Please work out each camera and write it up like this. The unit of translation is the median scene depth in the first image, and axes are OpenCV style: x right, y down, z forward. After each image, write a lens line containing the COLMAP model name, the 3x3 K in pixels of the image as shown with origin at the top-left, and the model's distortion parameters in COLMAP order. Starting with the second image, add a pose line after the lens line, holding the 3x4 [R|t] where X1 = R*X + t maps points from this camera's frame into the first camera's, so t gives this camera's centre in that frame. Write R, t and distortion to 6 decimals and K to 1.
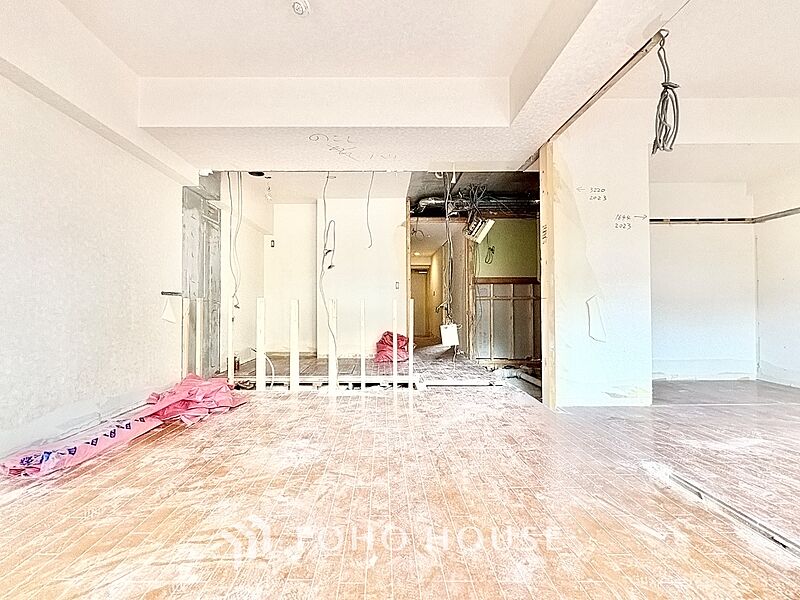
lens RADIAL K [[338.1, 0, 382.0], [0, 338.1, 299.7], [0, 0, 1]] dist [0.000581, -0.000205]
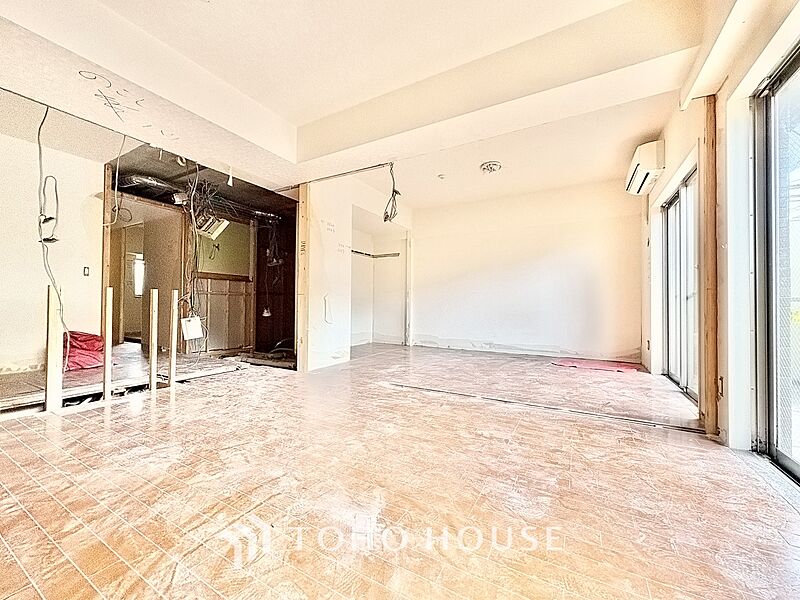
lens RADIAL K [[318.4, 0, 400.1], [0, 318.4, 300.6], [0, 0, 1]] dist [-0.000468, 0.000321]
pose [[0.491036, 0.018971, 0.870933, -0.380022], [-0.028383, 0.999580, -0.005771, 0.014046], [-0.870677, -0.021886, 0.491368, 0.011920]]
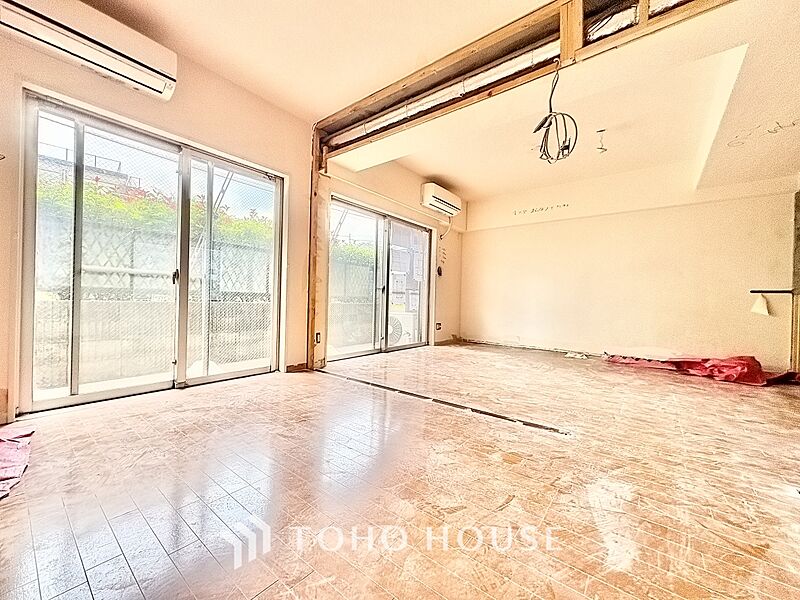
lens RADIAL K [[318.4, 0, 400.1], [0, 318.4, 301.2], [0, 0, 1]] dist [-0.000468, 0.000321]
pose [[-0.618880, -0.009205, -0.785431, 1.017291], [-0.007632, 0.999955, -0.005706, 0.030054], [0.785448, 0.002463, -0.618922, 0.629570]]
